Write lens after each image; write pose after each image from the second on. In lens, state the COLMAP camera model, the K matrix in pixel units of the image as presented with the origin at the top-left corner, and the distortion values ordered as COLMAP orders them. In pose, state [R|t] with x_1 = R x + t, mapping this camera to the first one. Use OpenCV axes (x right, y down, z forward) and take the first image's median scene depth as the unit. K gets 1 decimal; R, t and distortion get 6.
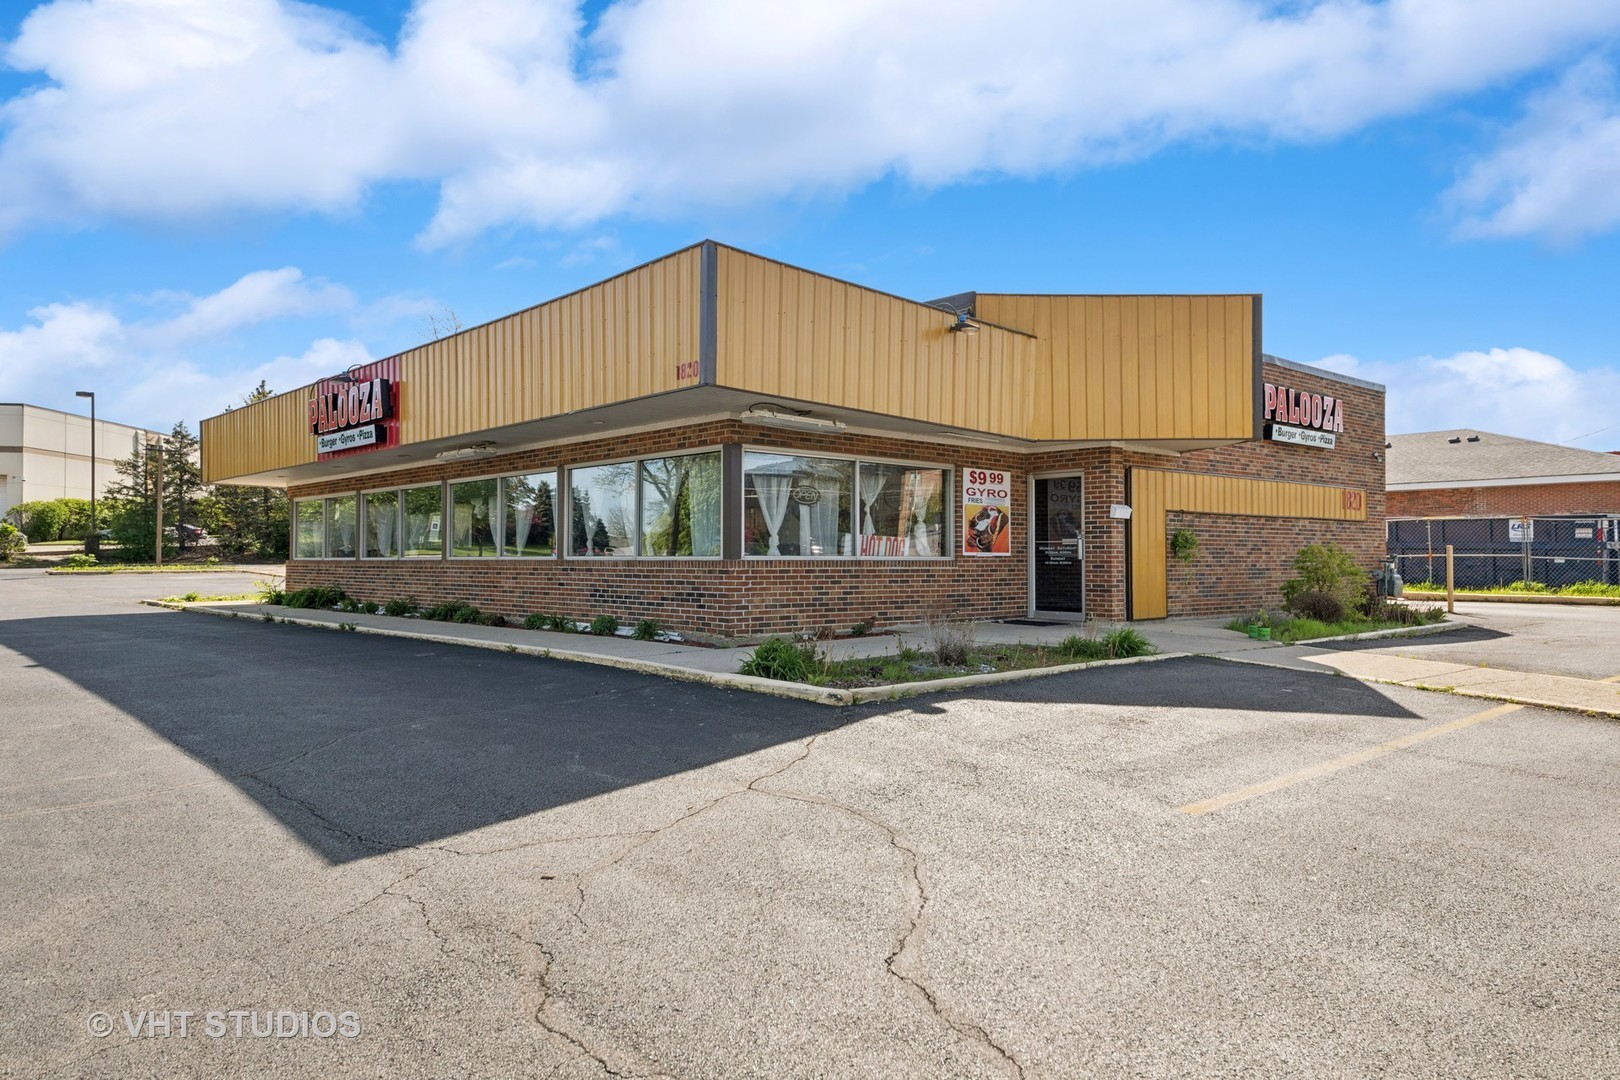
lens RADIAL K [[1056.2, 0, 810.0], [0, 1056.2, 540.0], [0, 0, 1]] dist [0.001450, 0.000561]
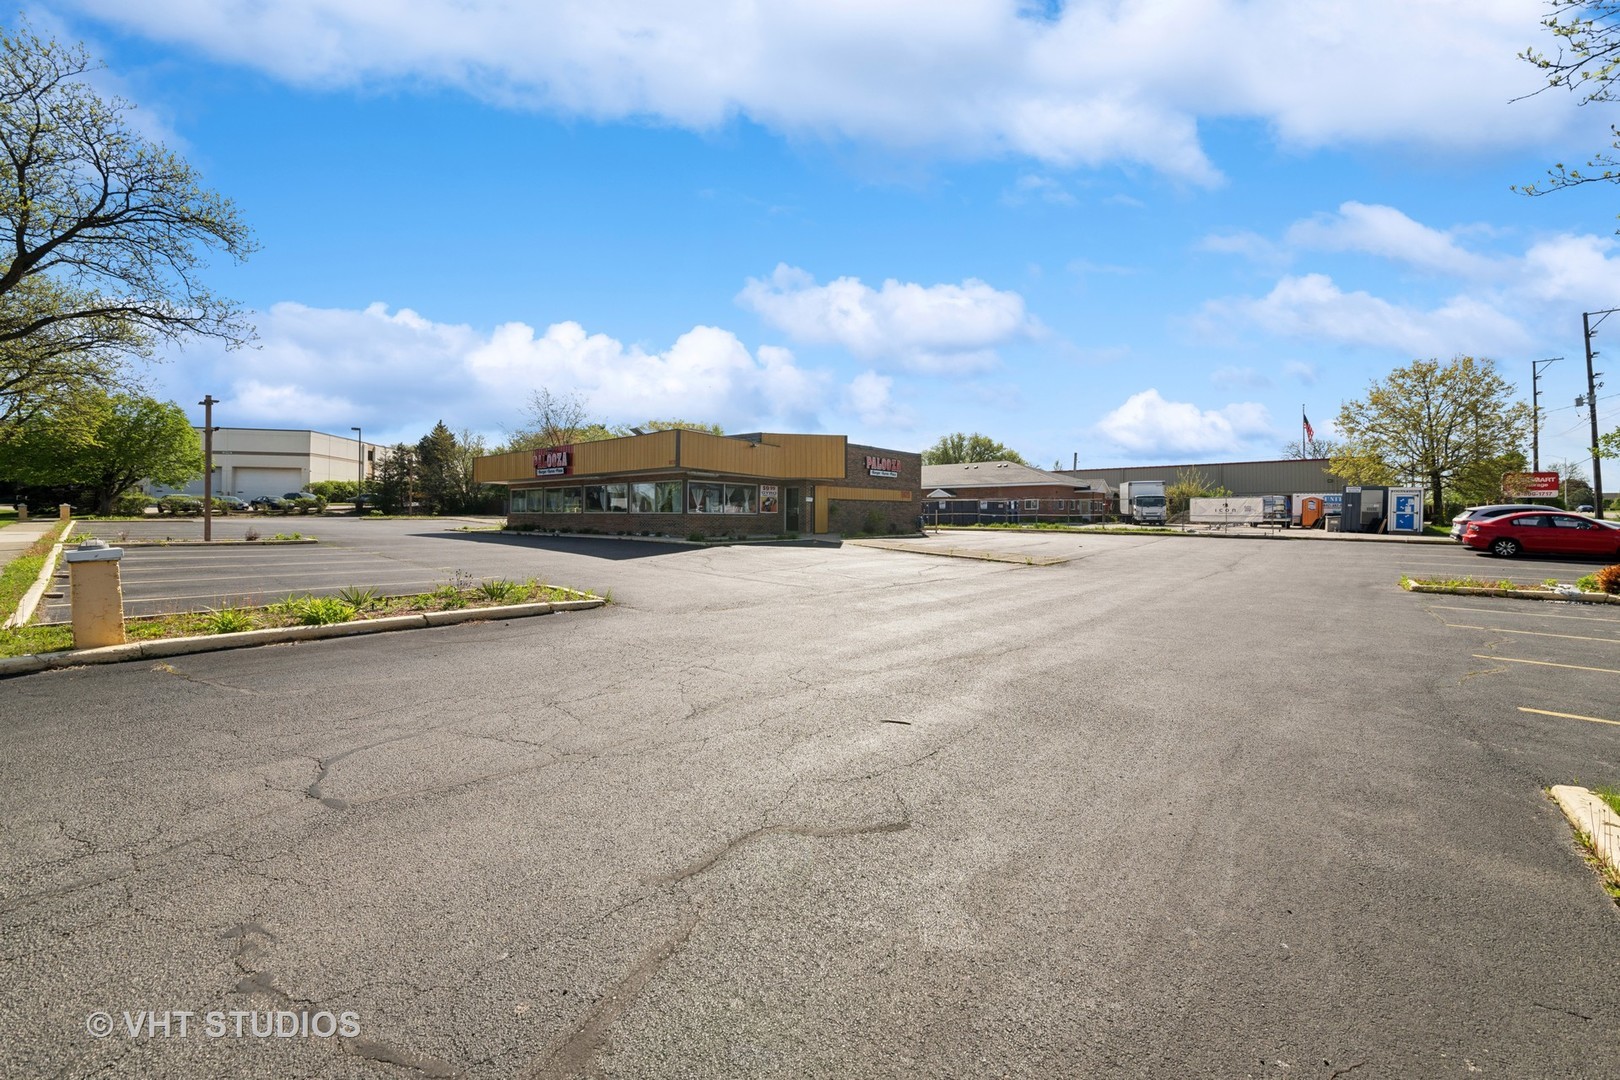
lens RADIAL K [[553.7, 0, 812.0], [0, 553.7, 508.7], [0, 0, 1]] dist [-0.000184, -0.000009]
pose [[0.990023, 0.007356, 0.140714, 0.064231], [-0.008213, 0.999951, 0.005510, -0.007865], [-0.140667, -0.006610, 0.990035, -0.651937]]
